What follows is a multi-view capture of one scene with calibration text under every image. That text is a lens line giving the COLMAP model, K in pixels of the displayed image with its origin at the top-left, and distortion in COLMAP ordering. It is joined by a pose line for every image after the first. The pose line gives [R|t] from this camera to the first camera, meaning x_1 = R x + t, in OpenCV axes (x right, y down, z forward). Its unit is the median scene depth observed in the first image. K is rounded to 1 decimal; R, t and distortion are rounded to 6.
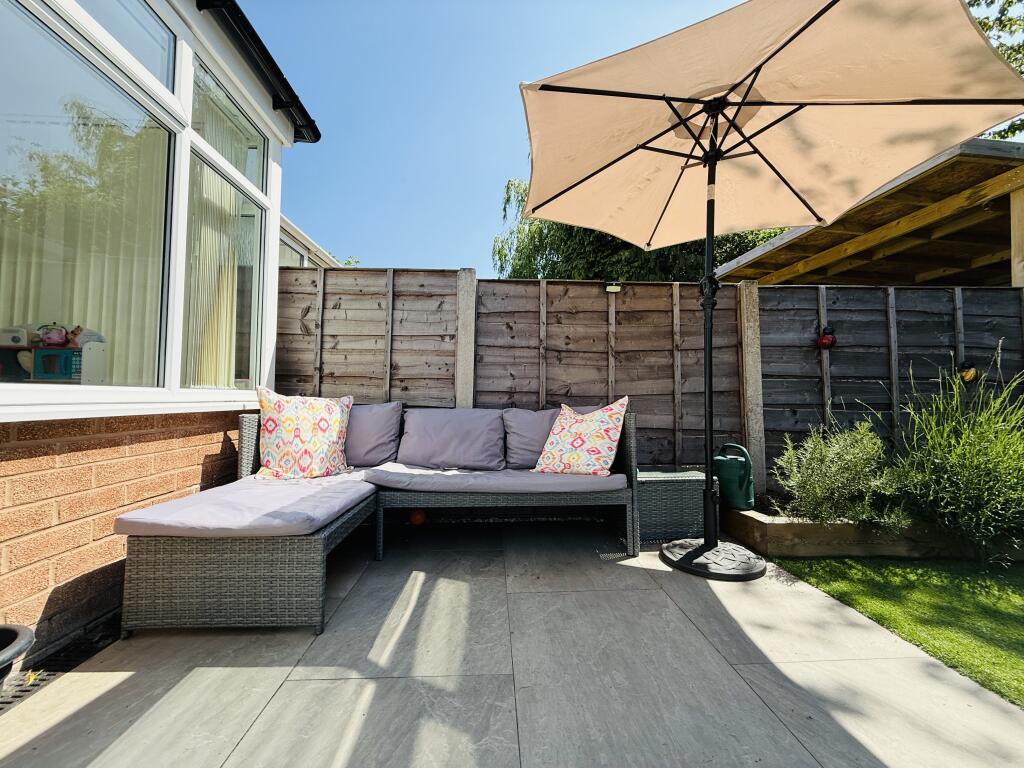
lens RADIAL K [[392.9, 0, 512.0], [0, 392.9, 384.0], [0, 0, 1]] dist [0.001256, 0.000071]
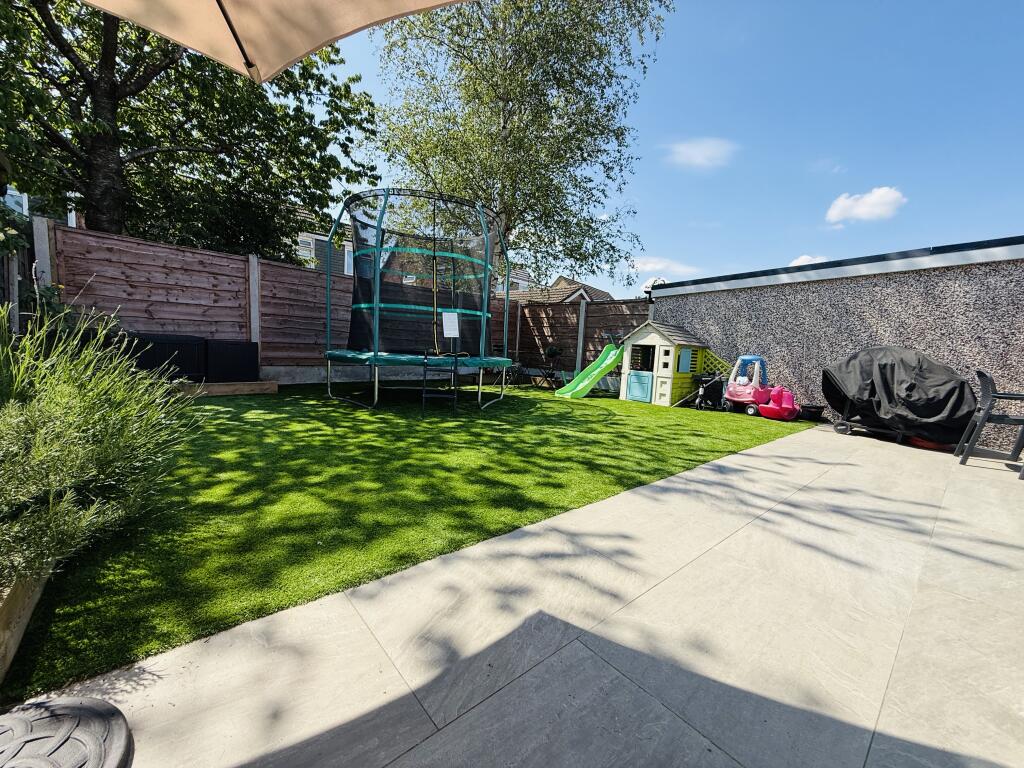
lens RADIAL K [[407.6, 0, 508.5], [0, 407.6, 384.0], [0, 0, 1]] dist [-0.000007, 0.000016]
pose [[-0.616488, -0.125303, 0.777329, -0.035628], [-0.093570, 0.991919, 0.085685, -0.023770], [-0.781784, -0.019911, -0.623231, 0.609974]]
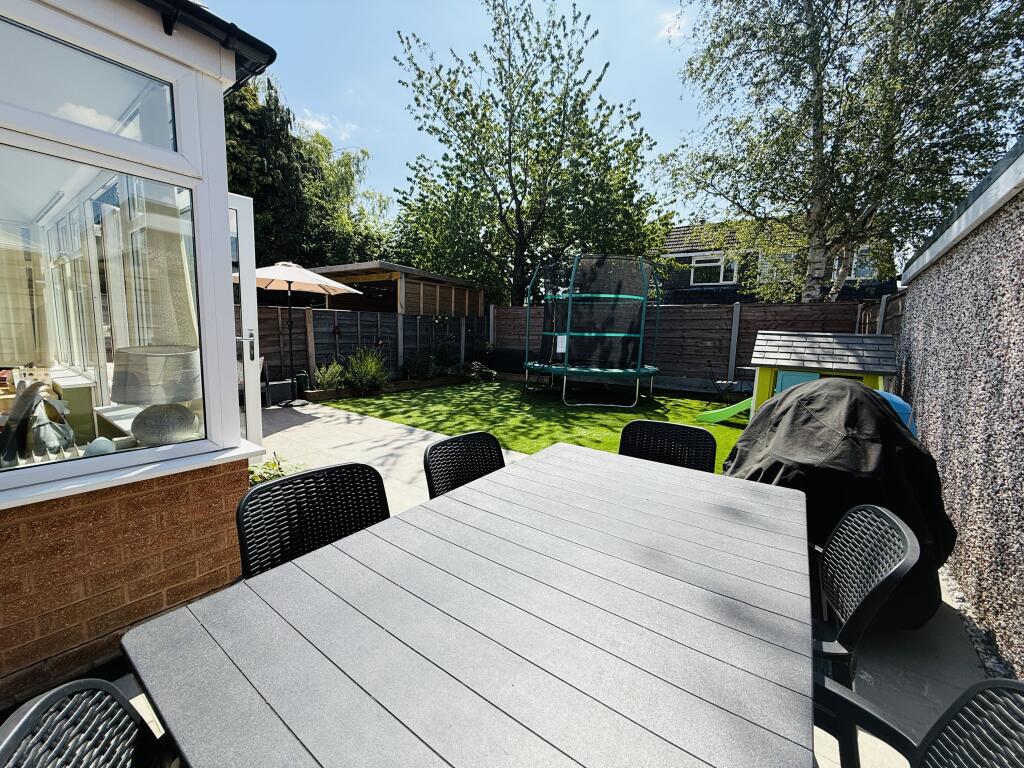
lens RADIAL K [[407.6, 0, 508.5], [0, 407.6, 384.0], [0, 0, 1]] dist [-0.000007, 0.000016]
pose [[0.627119, -0.101429, 0.772291, -0.733687], [-0.049054, 0.984375, 0.169116, -0.295921], [-0.777377, -0.143940, 0.612345, -1.825427]]
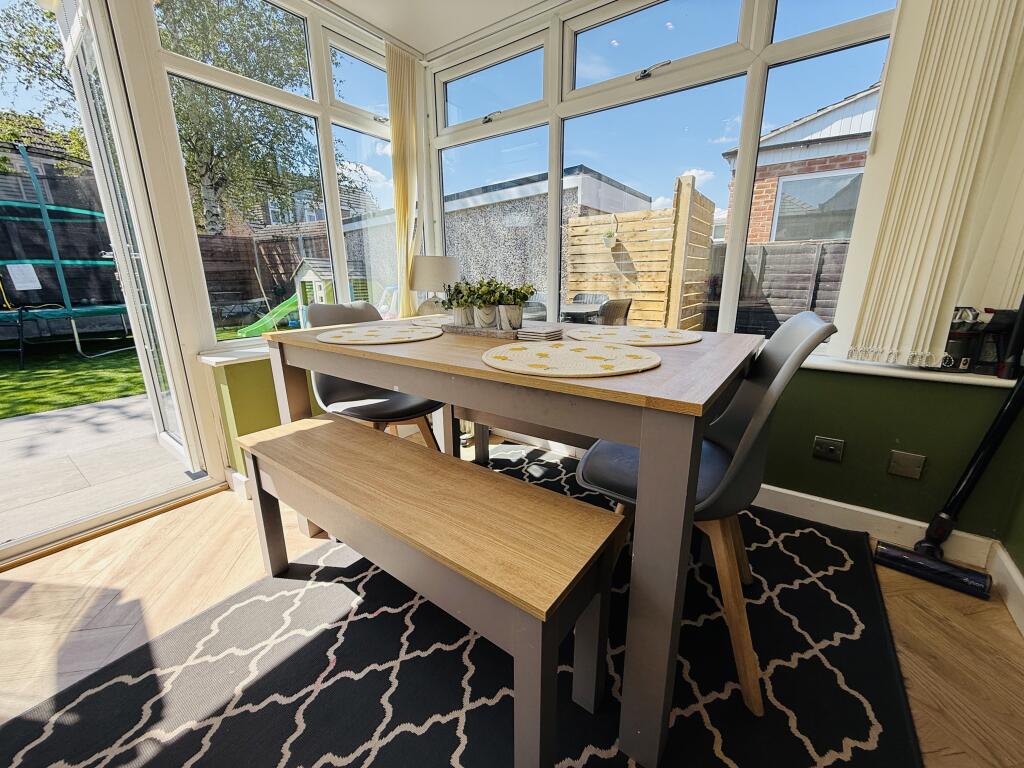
lens RADIAL K [[404.8, 0, 510.9], [0, 404.8, 382.3], [0, 0, 1]] dist [-0.000364, -0.000063]
pose [[-0.776467, -0.176561, 0.604917, -1.359536], [-0.032749, 0.969955, 0.241070, -0.165229], [-0.629306, 0.167373, -0.758920, -0.291475]]
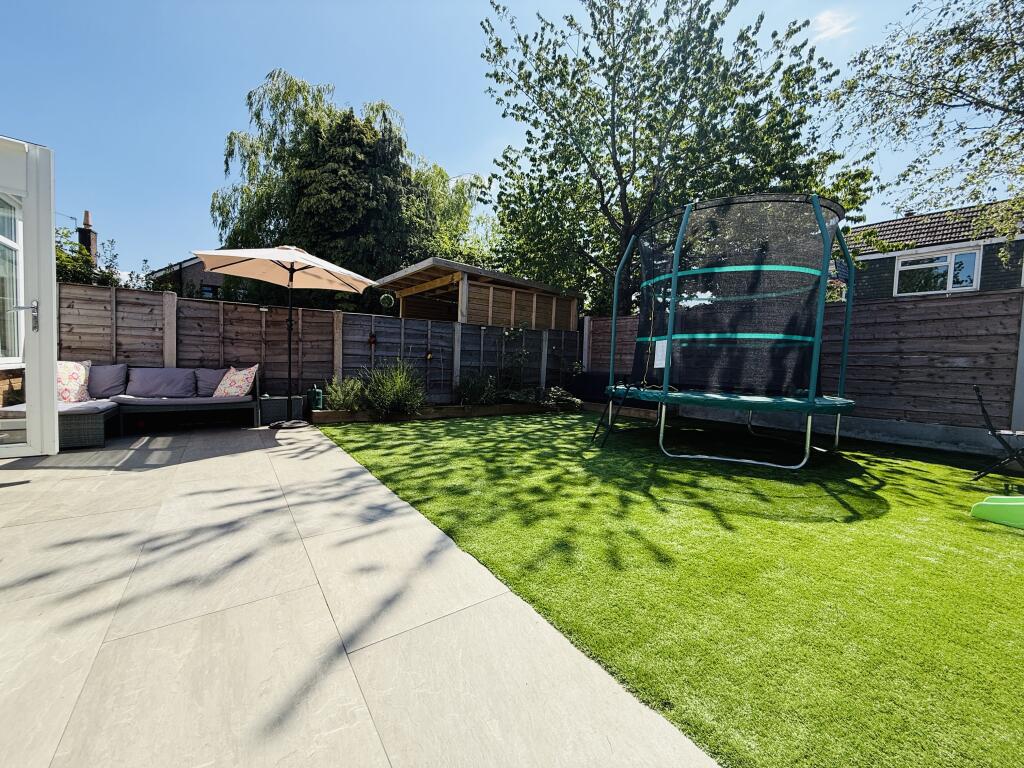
lens RADIAL K [[404.8, 0, 510.9], [0, 404.8, 382.3], [0, 0, 1]] dist [-0.000364, -0.000063]
pose [[0.848584, -0.008743, 0.528988, 0.234690], [-0.045574, 0.994939, 0.089551, -0.115880], [-0.527094, -0.100100, 0.843891, -1.484502]]
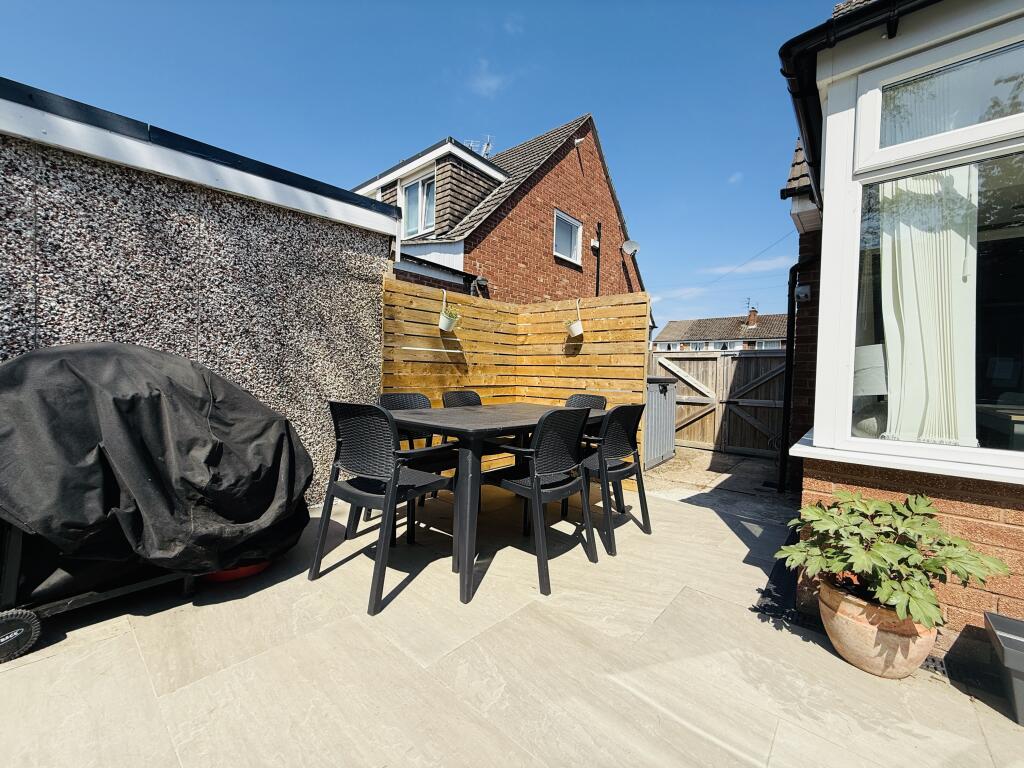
lens RADIAL K [[407.6, 0, 508.5], [0, 407.6, 384.0], [0, 0, 1]] dist [-0.000007, 0.000016]
pose [[-0.689307, -0.017590, -0.724256, 0.388422], [-0.011622, 0.999845, -0.013222, -0.128266], [0.724376, -0.000697, -0.689405, -0.939262]]
